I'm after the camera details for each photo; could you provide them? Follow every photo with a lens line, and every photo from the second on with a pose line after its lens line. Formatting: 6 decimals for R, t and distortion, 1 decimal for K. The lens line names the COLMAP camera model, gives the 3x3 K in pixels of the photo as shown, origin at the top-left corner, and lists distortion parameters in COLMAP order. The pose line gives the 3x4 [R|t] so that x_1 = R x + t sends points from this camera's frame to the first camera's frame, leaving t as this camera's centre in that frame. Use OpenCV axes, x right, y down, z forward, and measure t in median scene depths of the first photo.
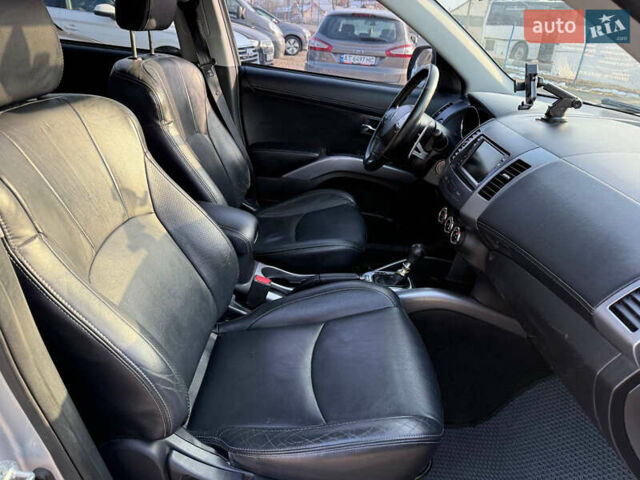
lens RADIAL K [[450.4, 0, 319.4], [0, 450.4, 256.4], [0, 0, 1]] dist [0.053673, -0.055353]
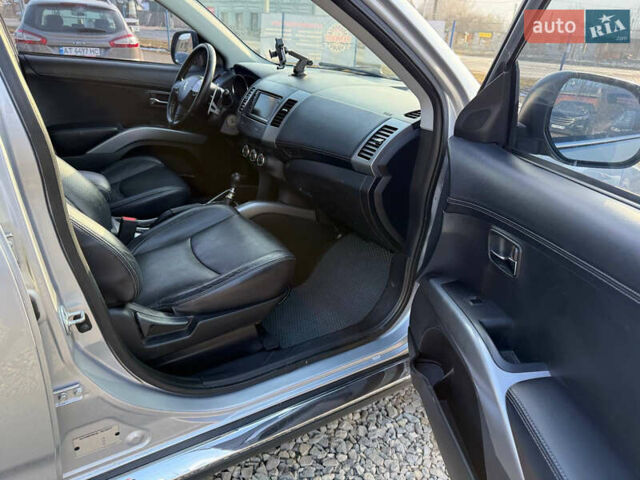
lens RADIAL K [[450.4, 0, 319.4], [0, 450.4, 256.4], [0, 0, 1]] dist [0.053673, -0.055353]
pose [[0.846604, -0.256069, 0.466574, -0.254082], [0.248339, 0.965427, 0.079240, 0.159108], [-0.470734, 0.048784, 0.880926, -0.301882]]
